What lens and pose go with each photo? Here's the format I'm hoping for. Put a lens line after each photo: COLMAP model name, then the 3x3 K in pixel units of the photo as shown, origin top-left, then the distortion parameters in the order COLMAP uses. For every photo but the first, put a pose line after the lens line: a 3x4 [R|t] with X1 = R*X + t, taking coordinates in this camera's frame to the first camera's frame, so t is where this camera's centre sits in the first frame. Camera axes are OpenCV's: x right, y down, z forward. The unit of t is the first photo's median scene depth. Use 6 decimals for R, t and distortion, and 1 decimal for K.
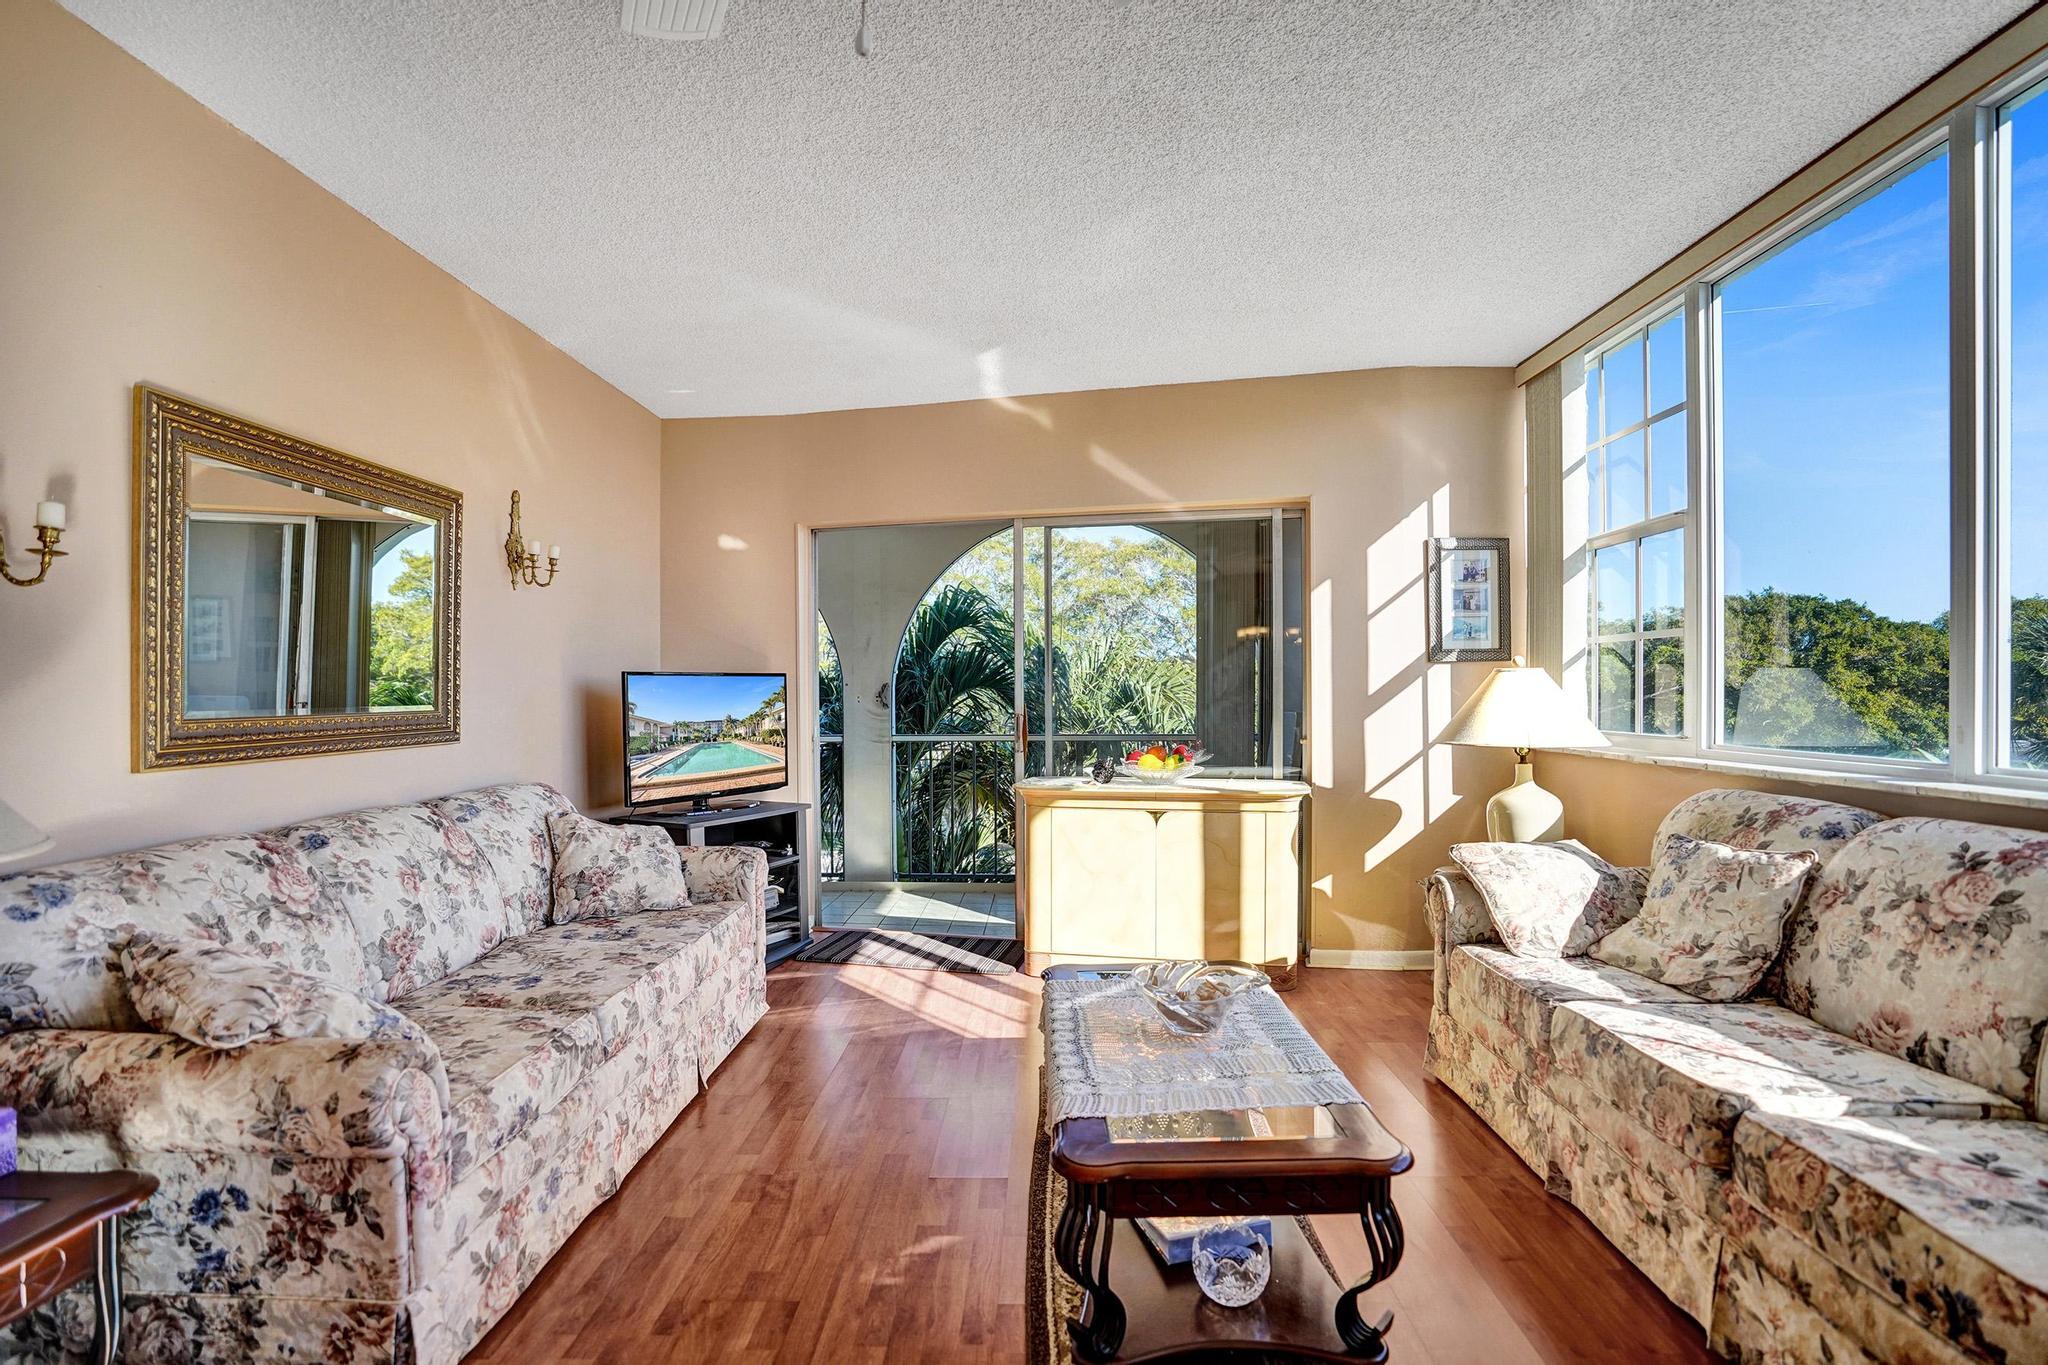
lens RADIAL K [[951.6, 0, 1024.0], [0, 951.6, 682.5], [0, 0, 1]] dist [-0.058258, 0.020883]
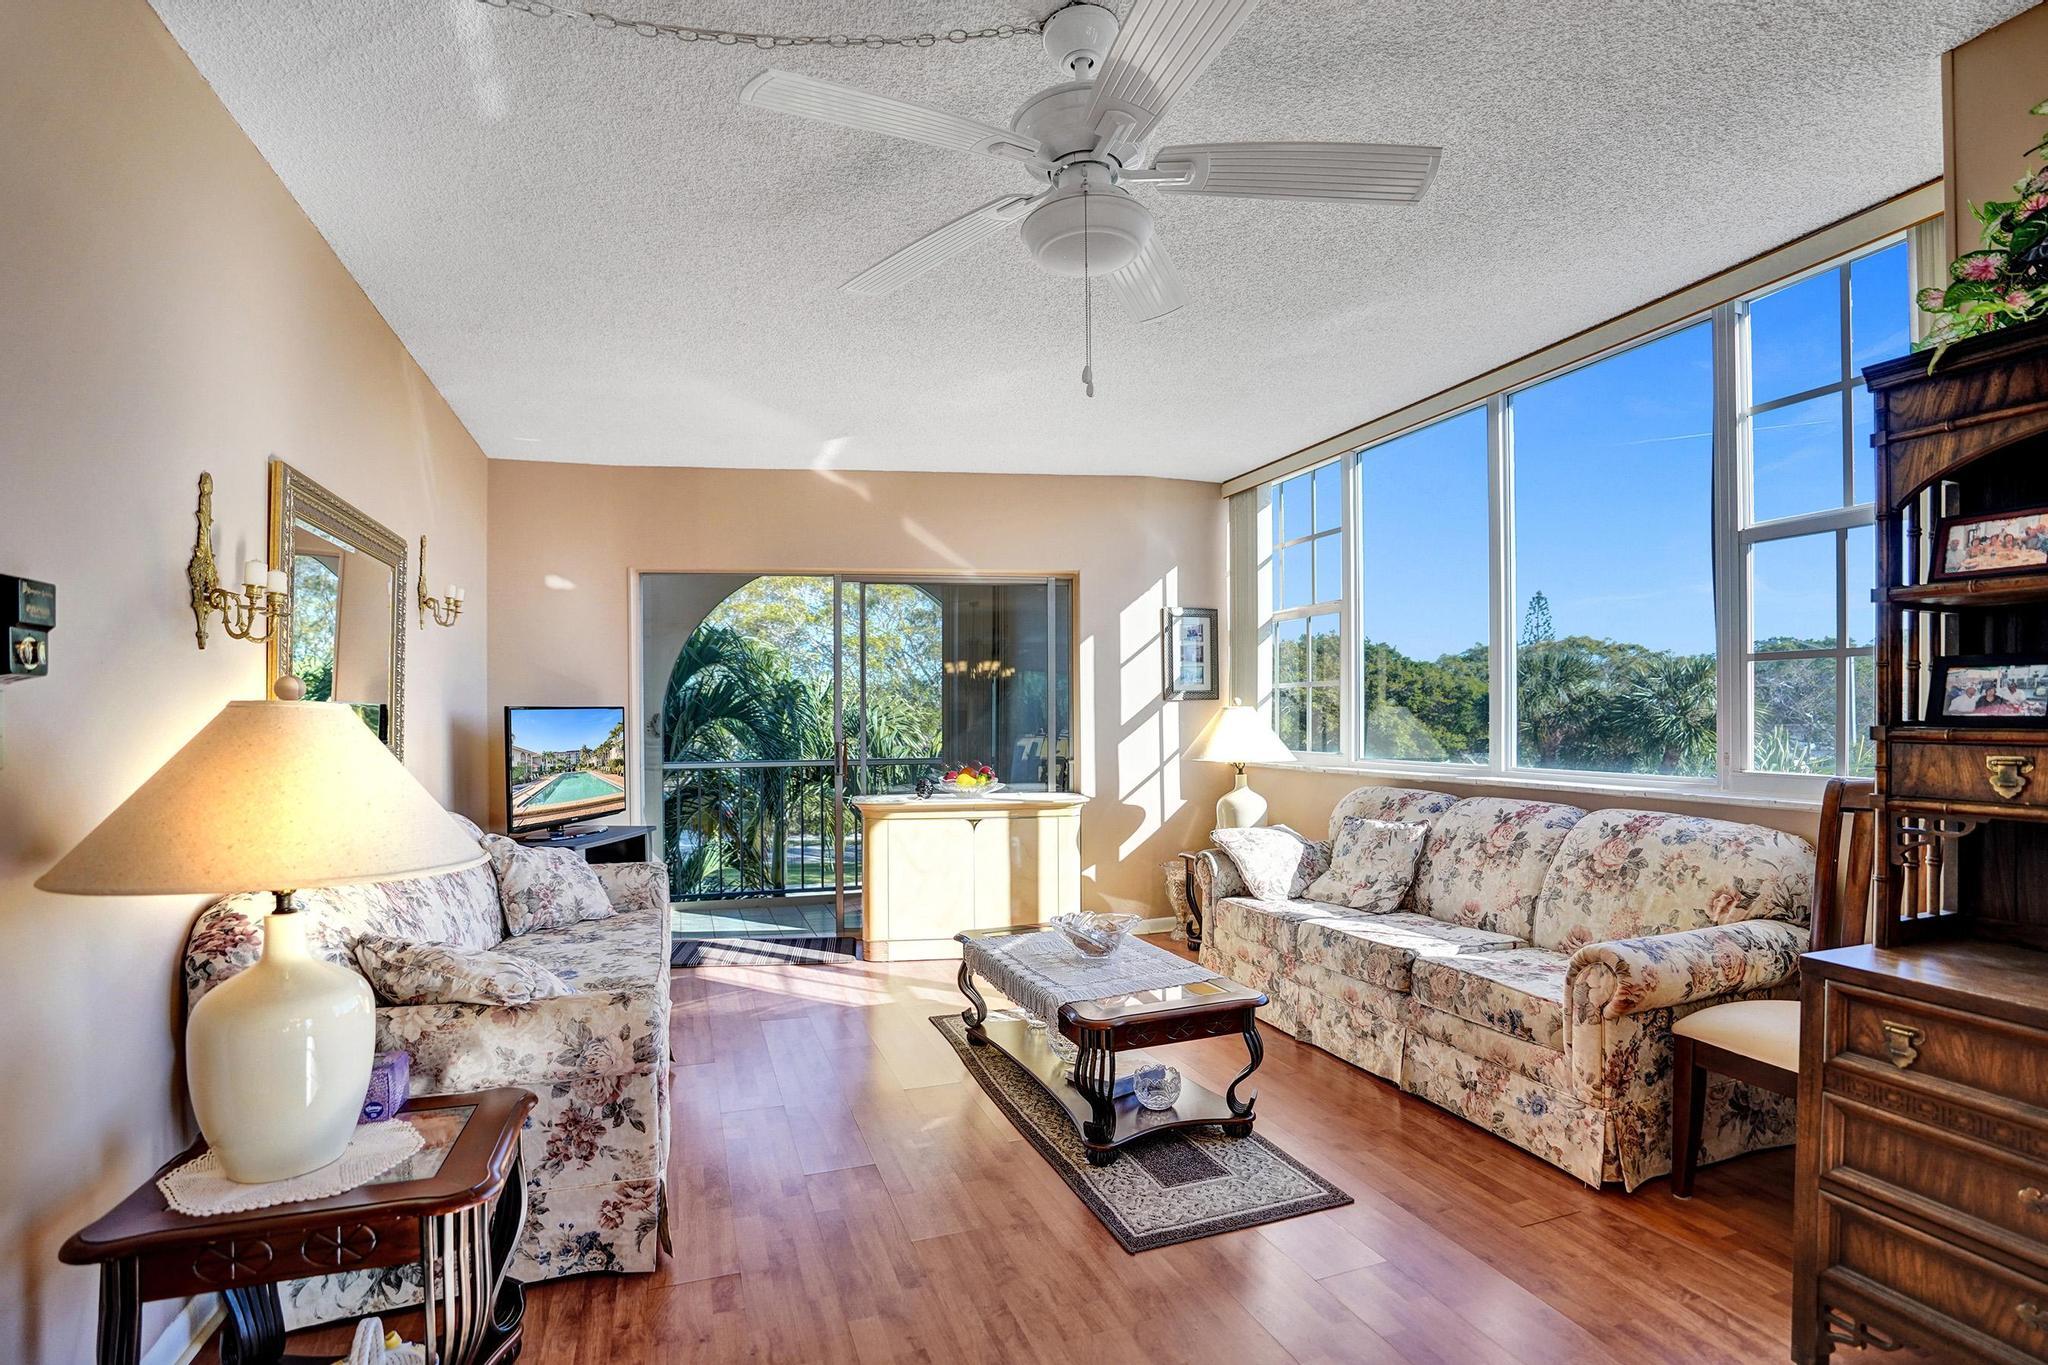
lens RADIAL K [[949.7, 0, 1017.9], [0, 949.7, 687.7], [0, 0, 1]] dist [-0.071812, 0.028070]
pose [[0.934846, 0.009939, 0.354914, -0.449957], [-0.002568, 0.999771, -0.021233, -0.019967], [-0.355044, 0.018938, 0.934658, -0.336256]]
